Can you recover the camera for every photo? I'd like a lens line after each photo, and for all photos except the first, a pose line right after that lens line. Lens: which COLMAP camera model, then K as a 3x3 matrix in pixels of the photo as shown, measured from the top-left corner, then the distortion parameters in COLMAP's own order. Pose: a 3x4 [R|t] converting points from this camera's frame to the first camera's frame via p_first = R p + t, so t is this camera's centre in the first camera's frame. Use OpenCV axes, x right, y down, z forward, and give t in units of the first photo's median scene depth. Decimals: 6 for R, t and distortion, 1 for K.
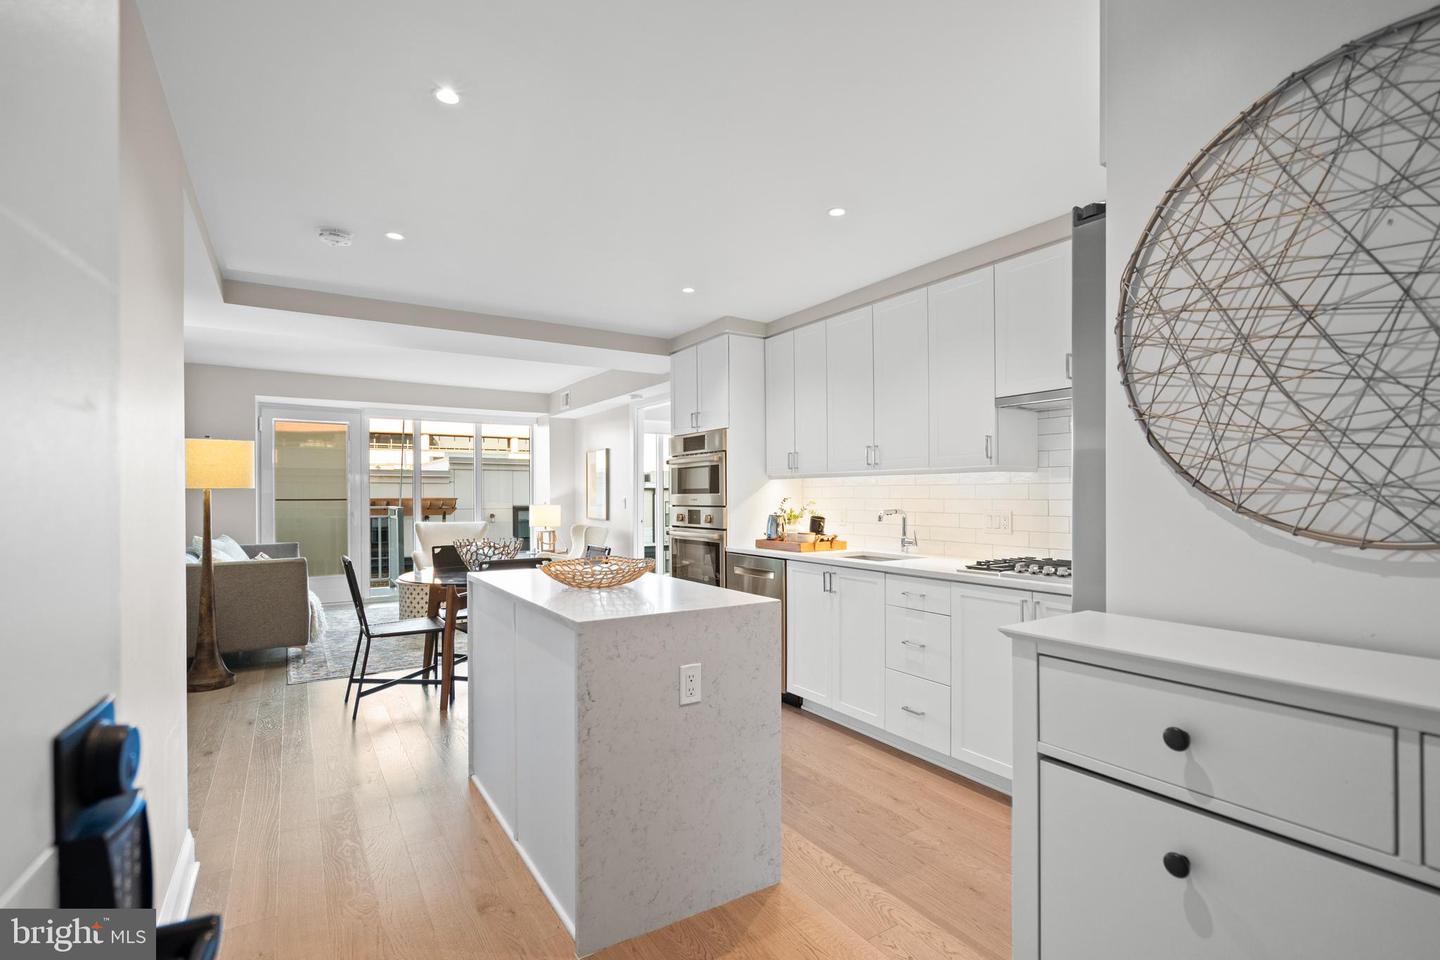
lens RADIAL K [[686.5, 0, 721.2], [0, 686.5, 496.9], [0, 0, 1]] dist [-0.000013, 0.000273]
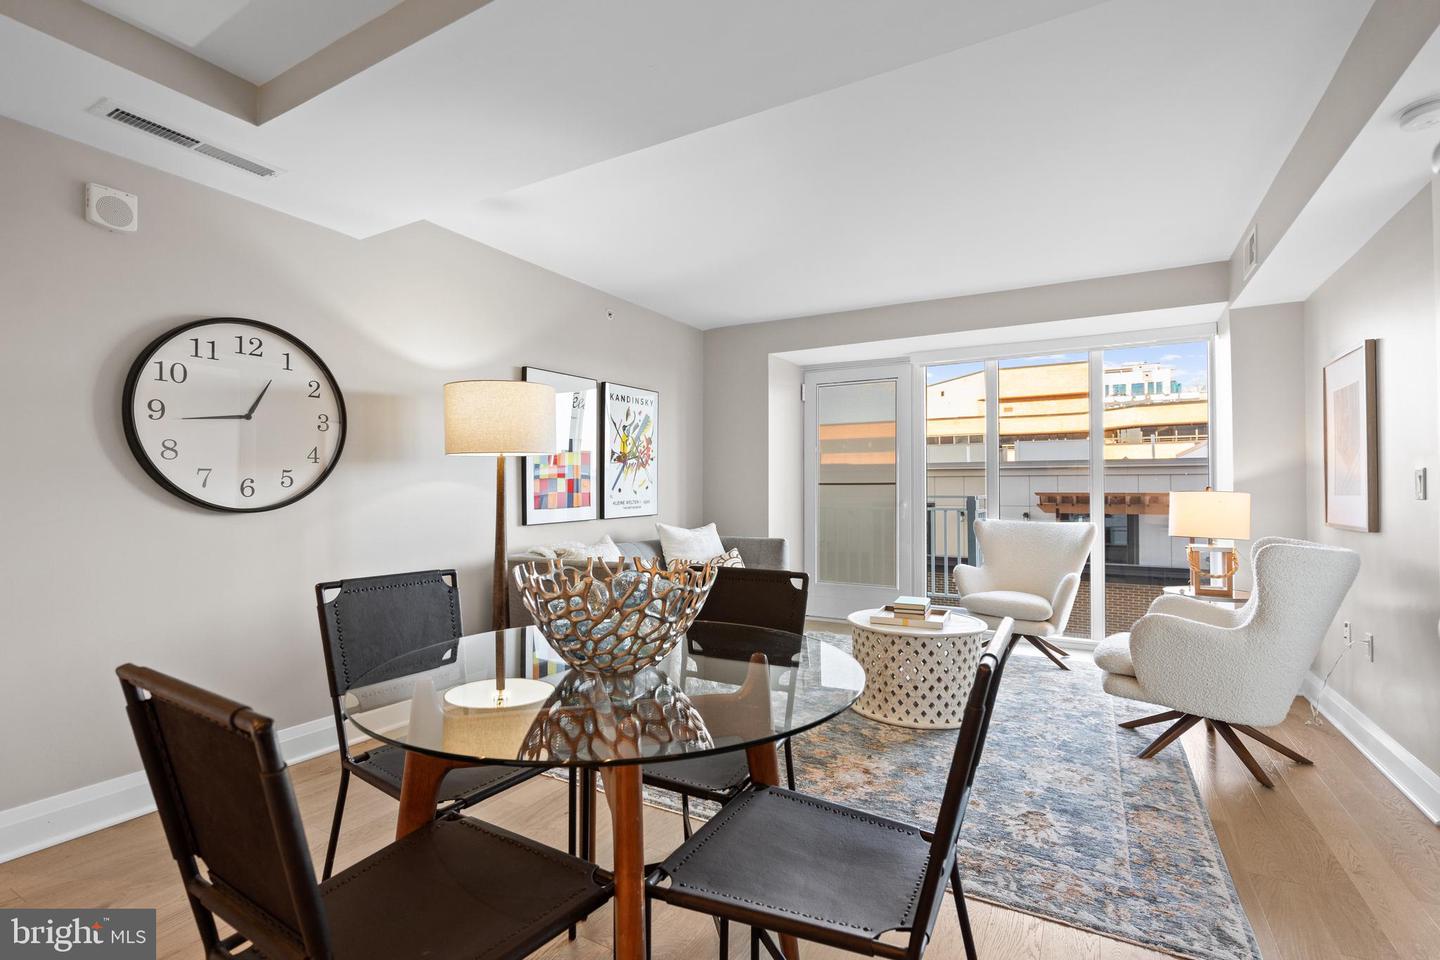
lens RADIAL K [[657.9, 0, 717.2], [0, 657.9, 480.5], [0, 0, 1]] dist [-0.000137, 0.000281]
pose [[0.469542, -0.014288, -0.882794, -0.029832], [-0.006448, 0.999787, -0.019611, 0.026193], [0.882887, 0.014900, 0.469350, 0.879178]]
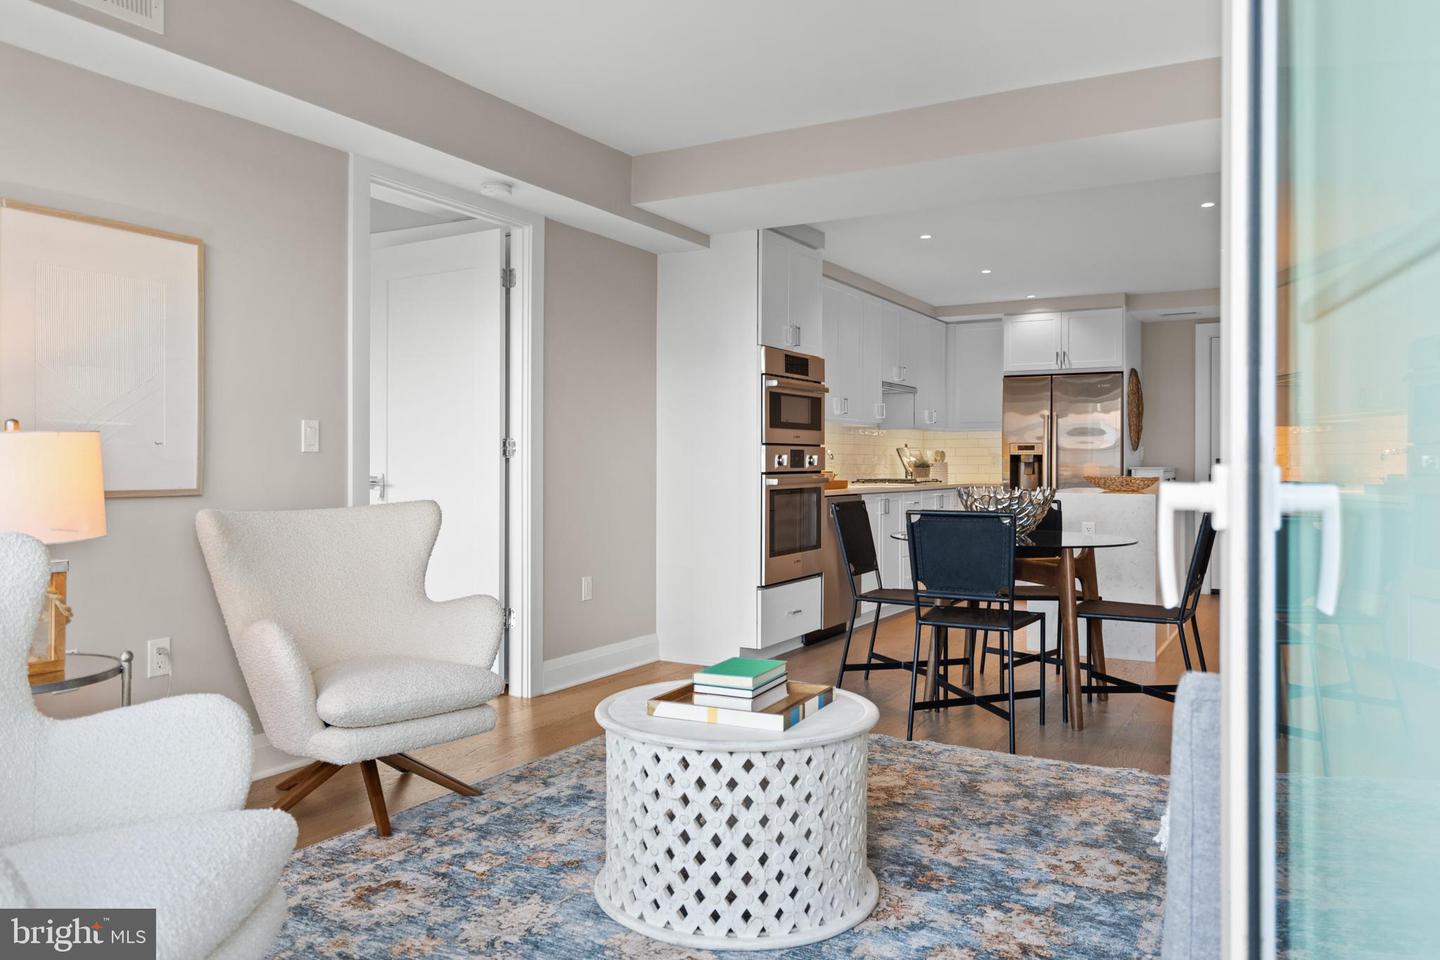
lens RADIAL K [[1031.3, 0, 719.2], [0, 1031.3, 468.0], [0, 0, 1]] dist [-0.004802, -0.002093]
pose [[-0.467103, -0.000342, 0.884203, -1.097139], [0.003646, 0.999991, 0.002313, 0.038475], [-0.884195, 0.004304, -0.467097, 1.718511]]
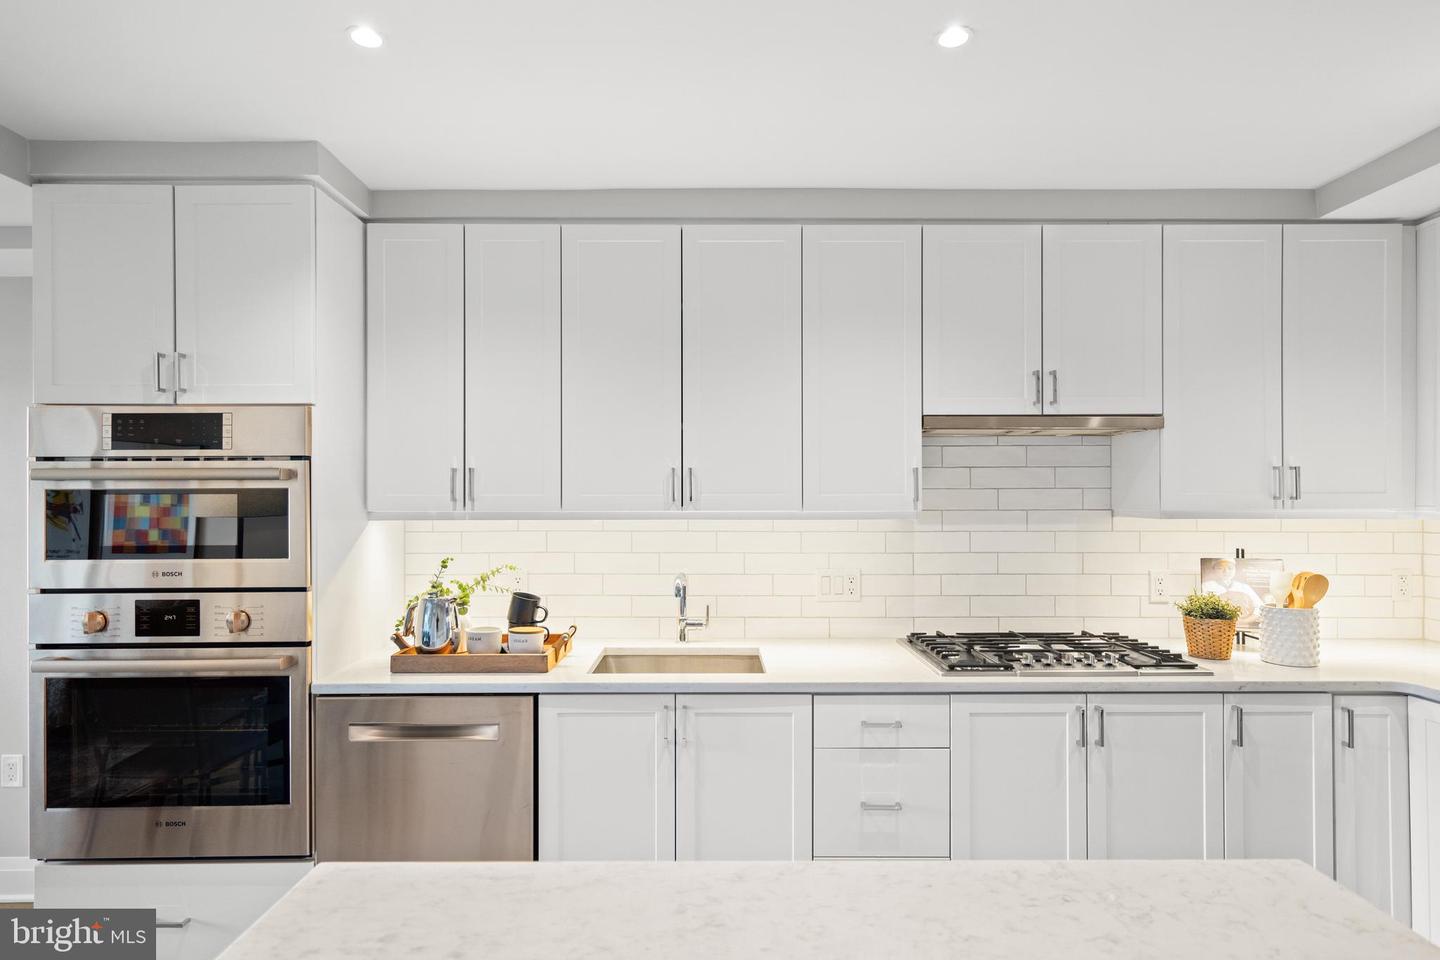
lens RADIAL K [[774.2, 0, 723.7], [0, 774.2, 494.1], [0, 0, 1]] dist [0.003467, 0.000771]
pose [[0.526189, 0.004411, 0.850356, -0.262433], [0.001811, 0.999978, -0.006308, -0.040467], [-0.850366, 0.004859, 0.526169, 0.521392]]
